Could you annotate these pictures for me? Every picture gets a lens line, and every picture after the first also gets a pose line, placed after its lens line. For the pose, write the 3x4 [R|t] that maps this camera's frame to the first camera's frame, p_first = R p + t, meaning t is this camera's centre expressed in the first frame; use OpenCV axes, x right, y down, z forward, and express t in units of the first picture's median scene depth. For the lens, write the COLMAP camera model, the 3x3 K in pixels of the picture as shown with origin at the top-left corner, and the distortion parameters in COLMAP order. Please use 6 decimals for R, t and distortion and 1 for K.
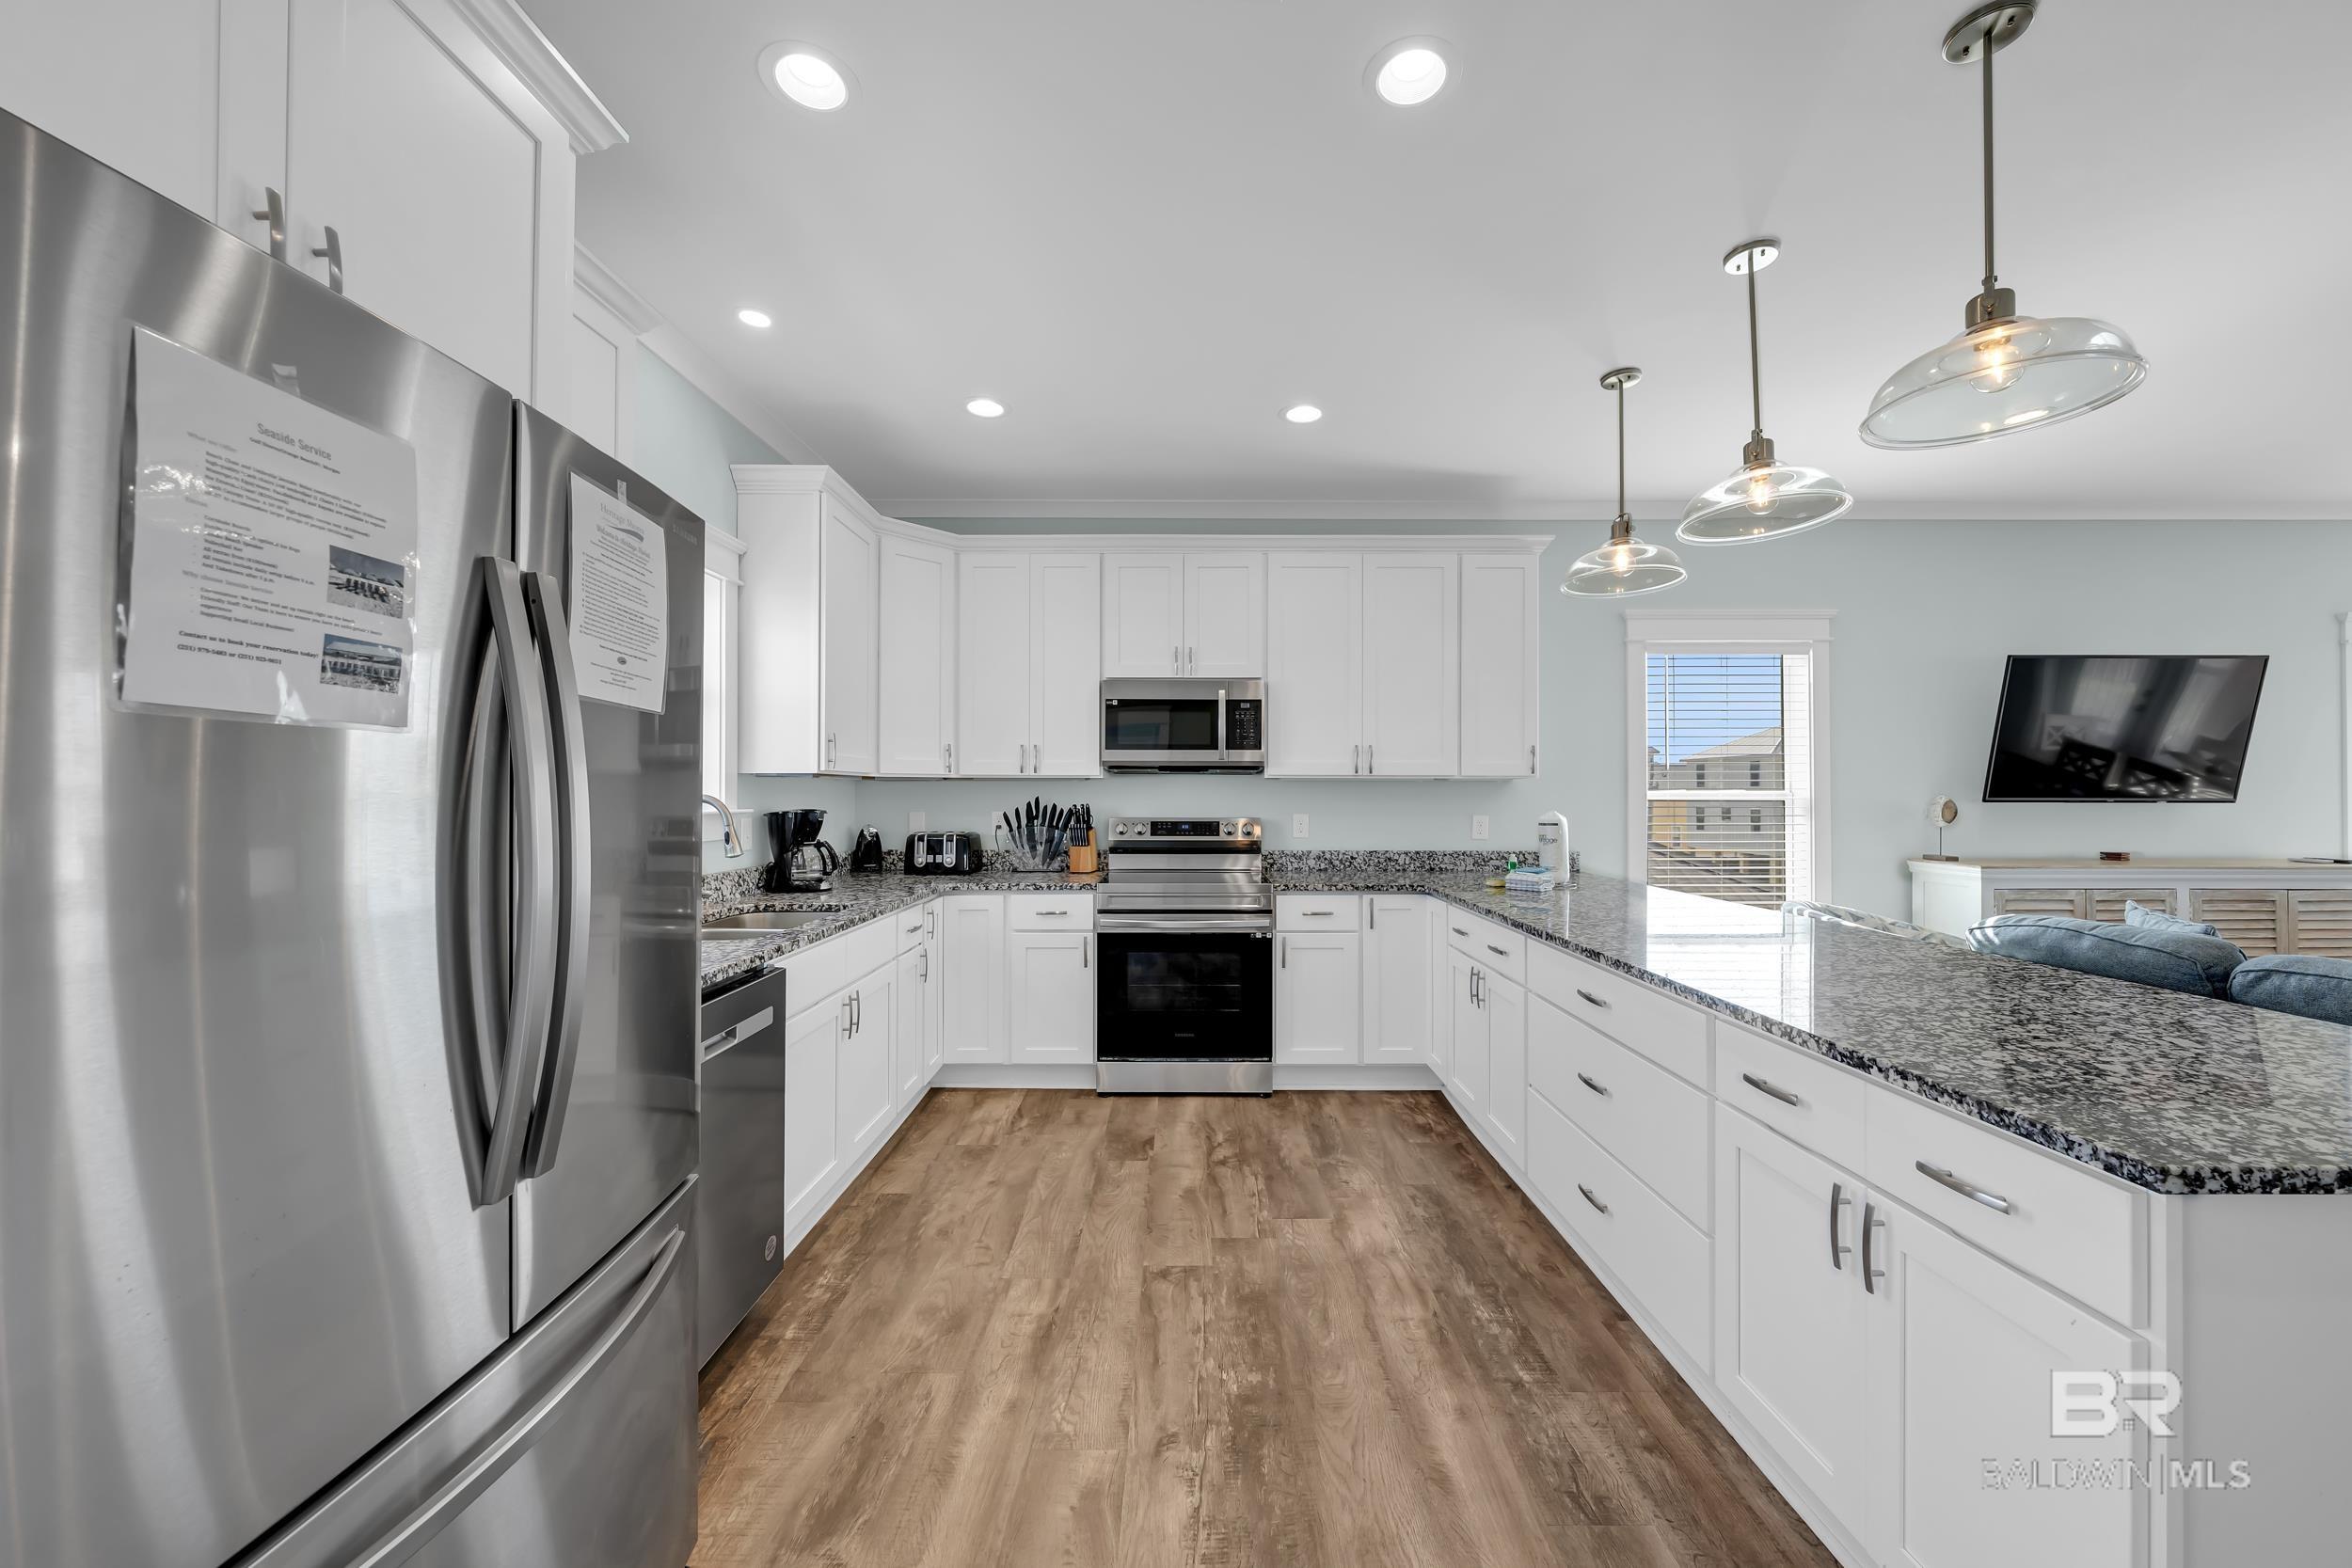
lens RADIAL K [[857.1, 0, 1174.5], [0, 857.1, 785.1], [0, 0, 1]] dist [-0.002371, -0.000886]
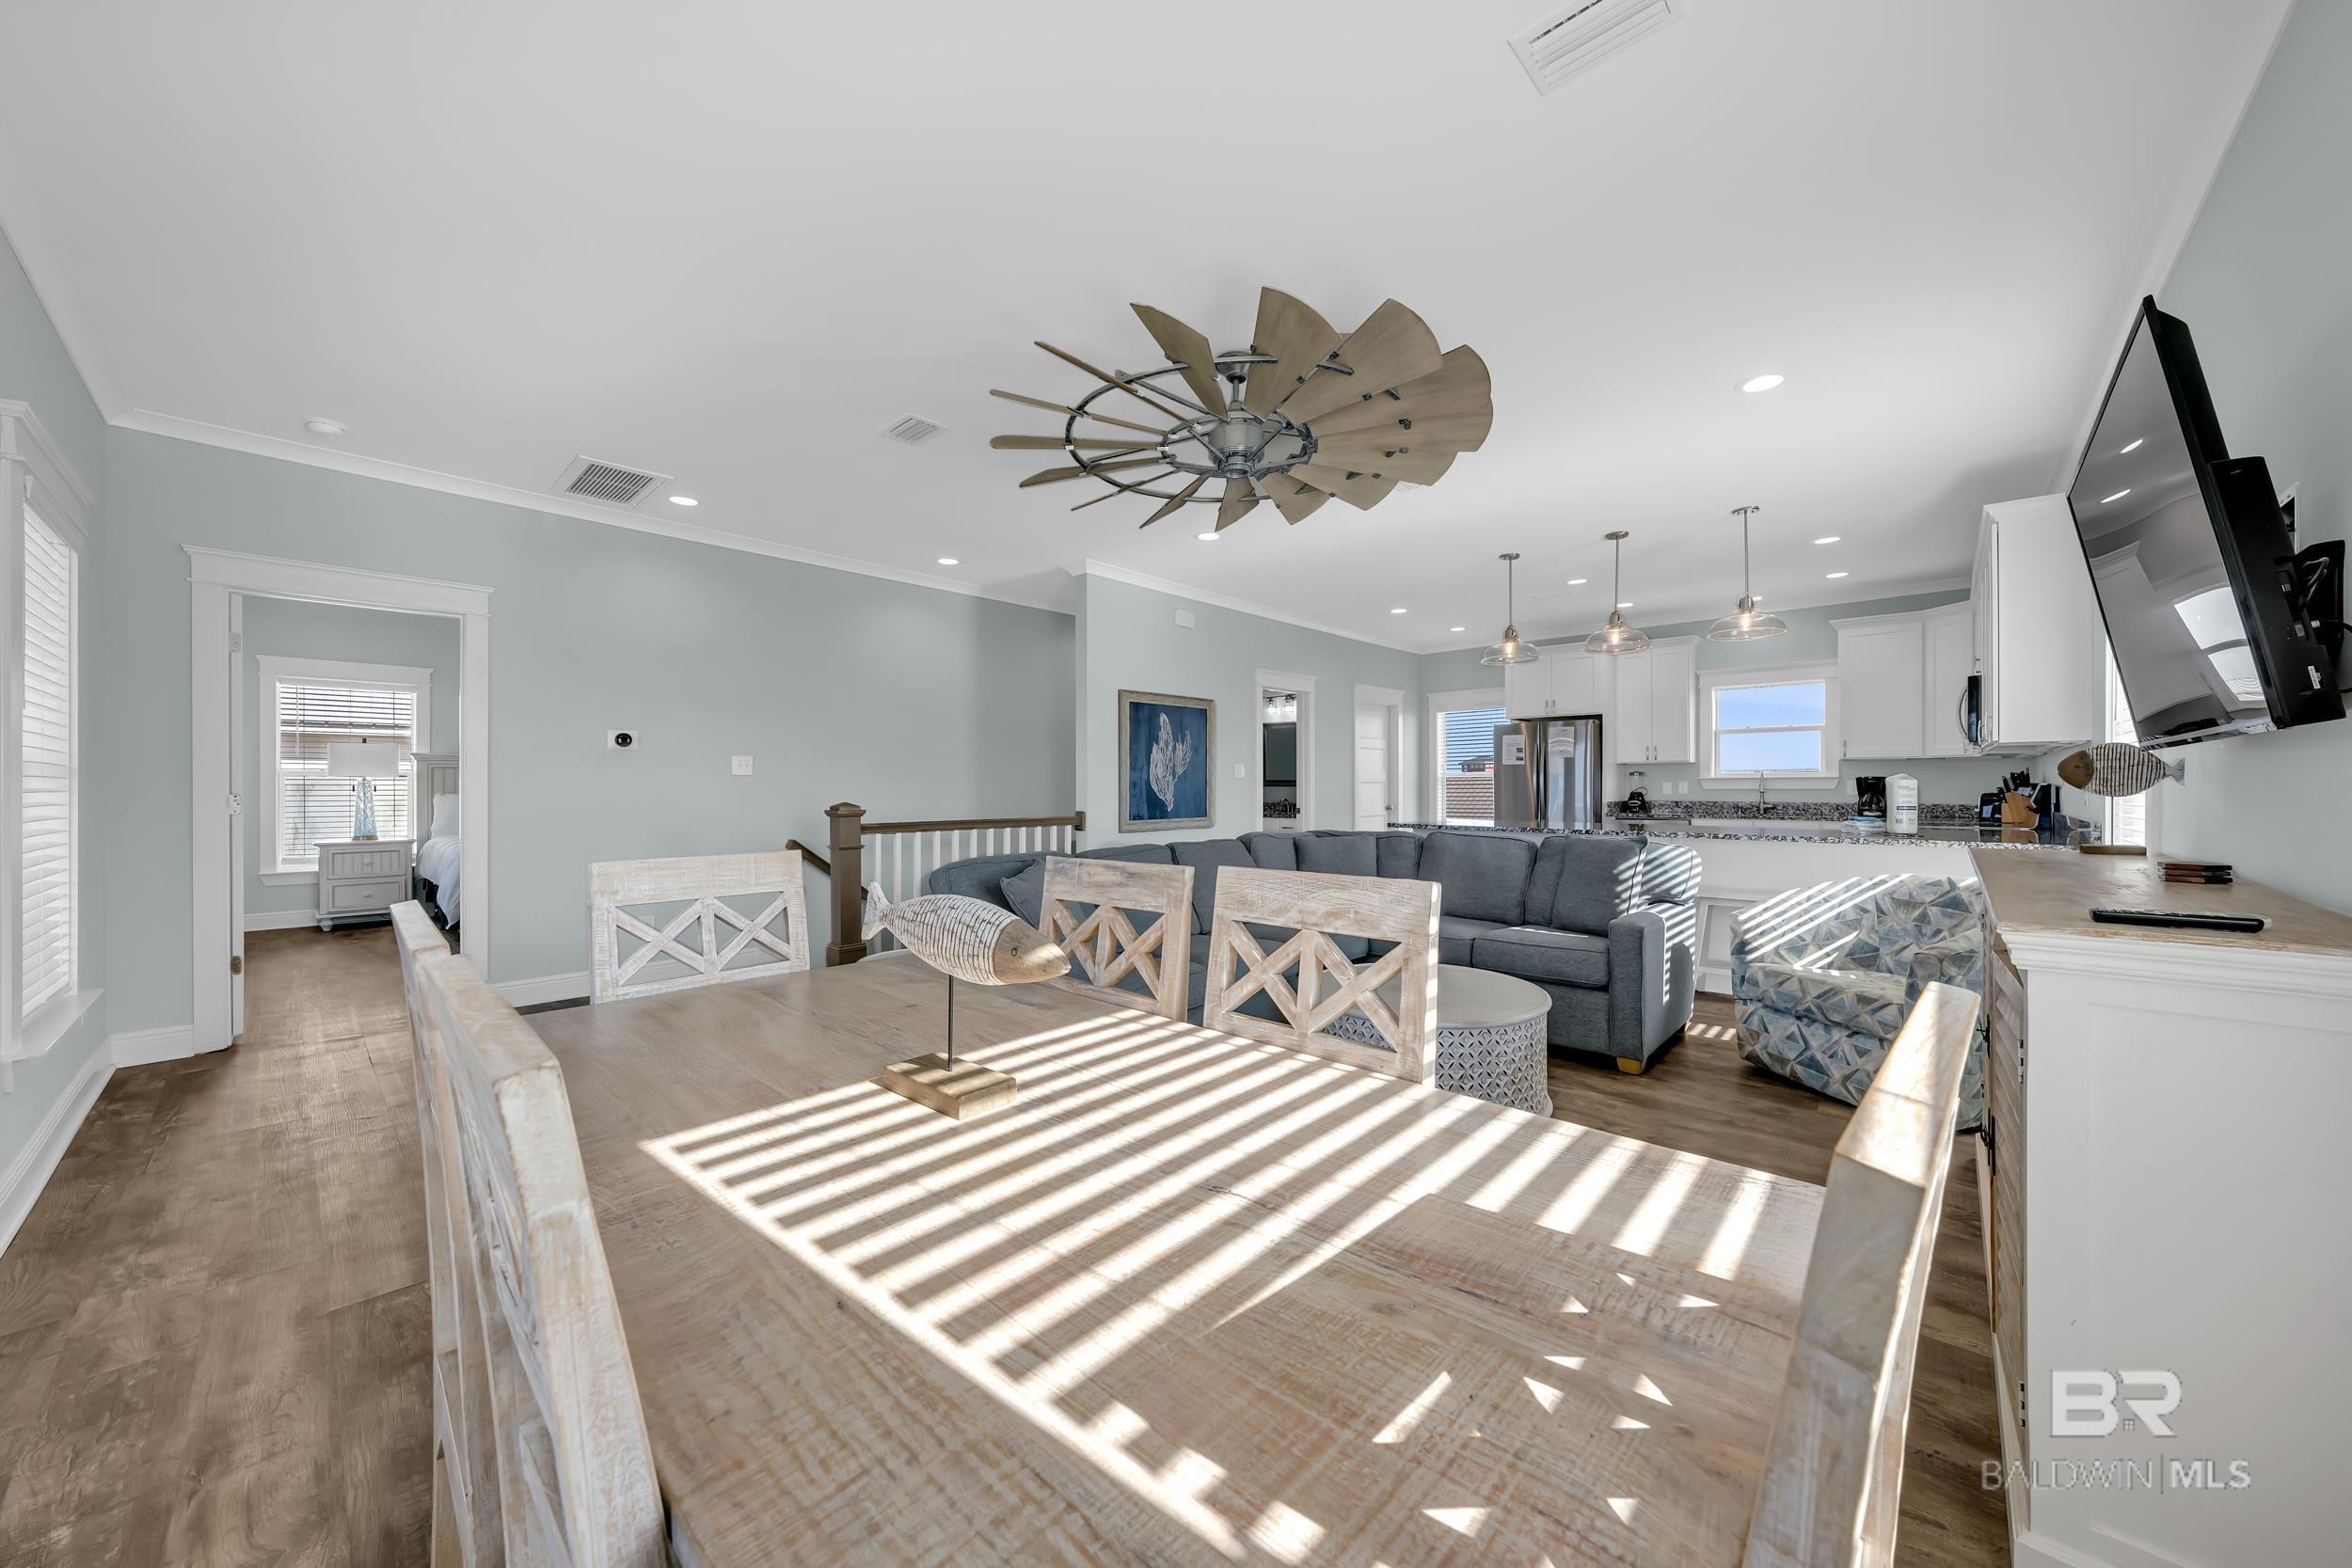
lens RADIAL K [[816.5, 0, 1203.5], [0, 816.5, 782.8], [0, 0, 1]] dist [0.000529, -0.000439]
pose [[-0.661500, -0.000848, -0.749945, 2.094205], [0.009045, 0.999918, -0.009109, 0.047435], [0.749891, -0.012809, -0.661438, 1.099017]]
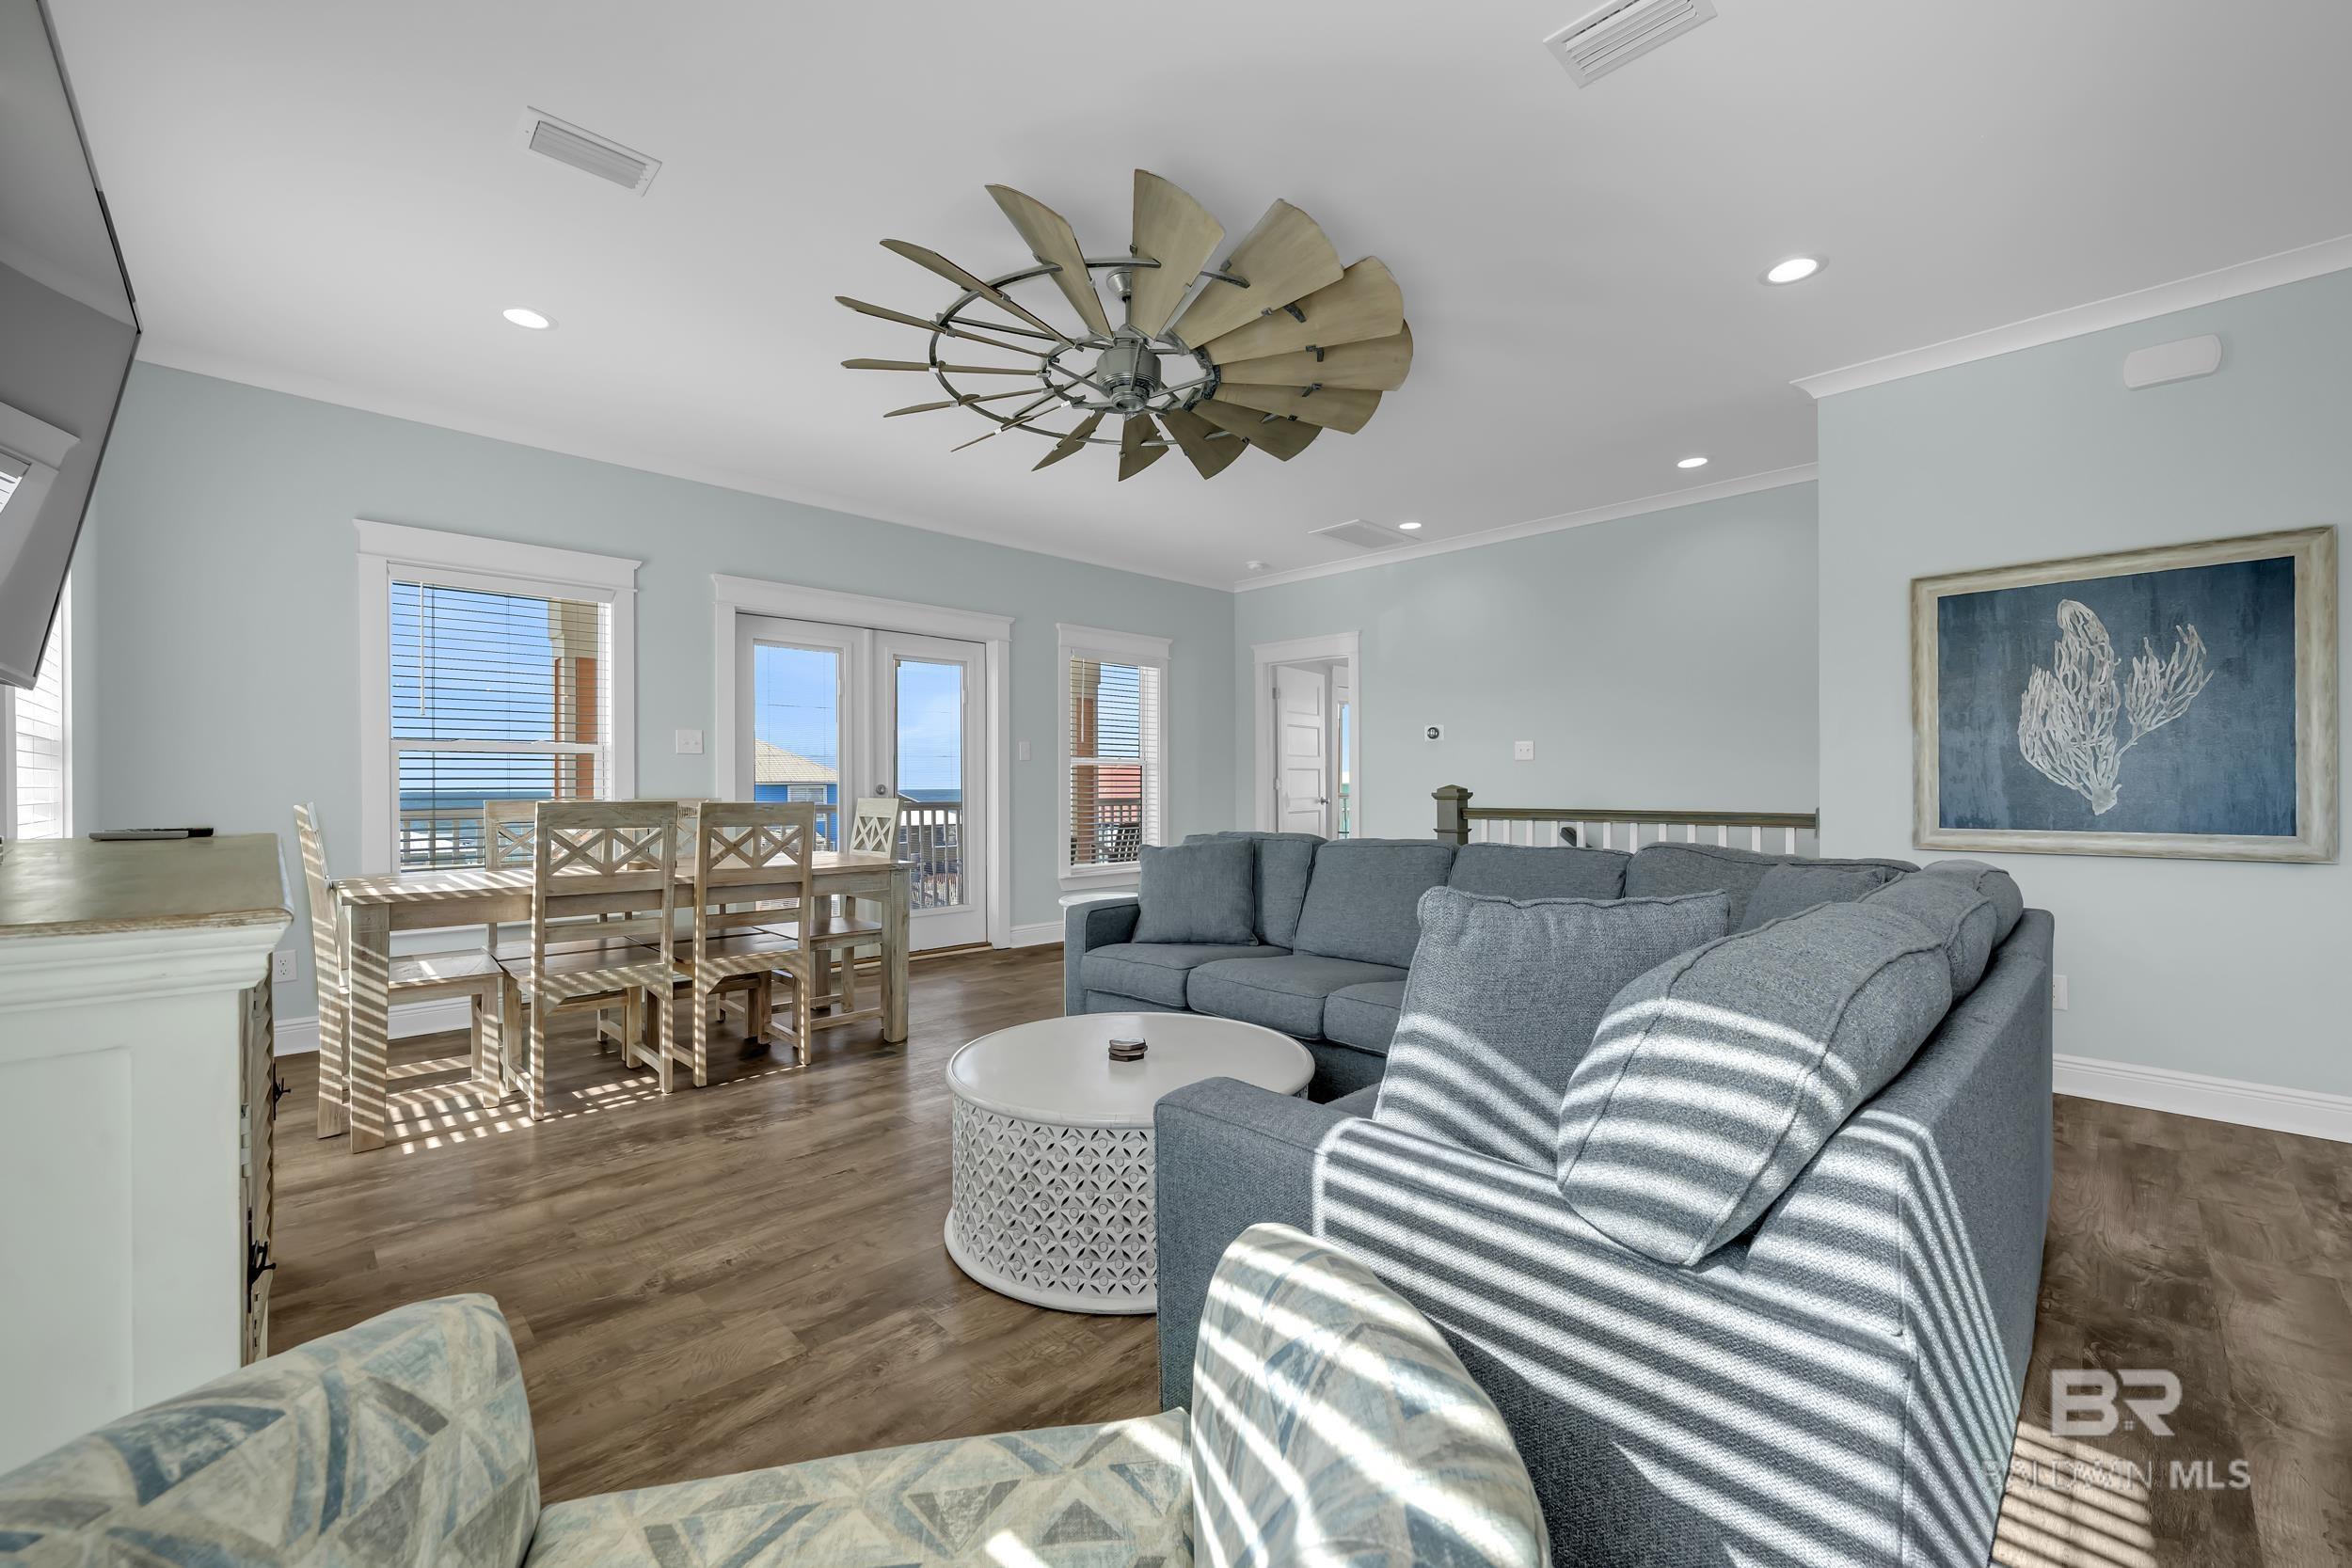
lens RADIAL K [[918.3, 0, 1183.1], [0, 918.3, 792.2], [0, 0, 1]] dist [-0.003366, -0.000021]
pose [[-0.707410, -0.003179, 0.706796, 0.756626], [-0.004406, 0.999990, 0.000087, 0.075615], [-0.706789, -0.003052, -0.707417, 1.129549]]
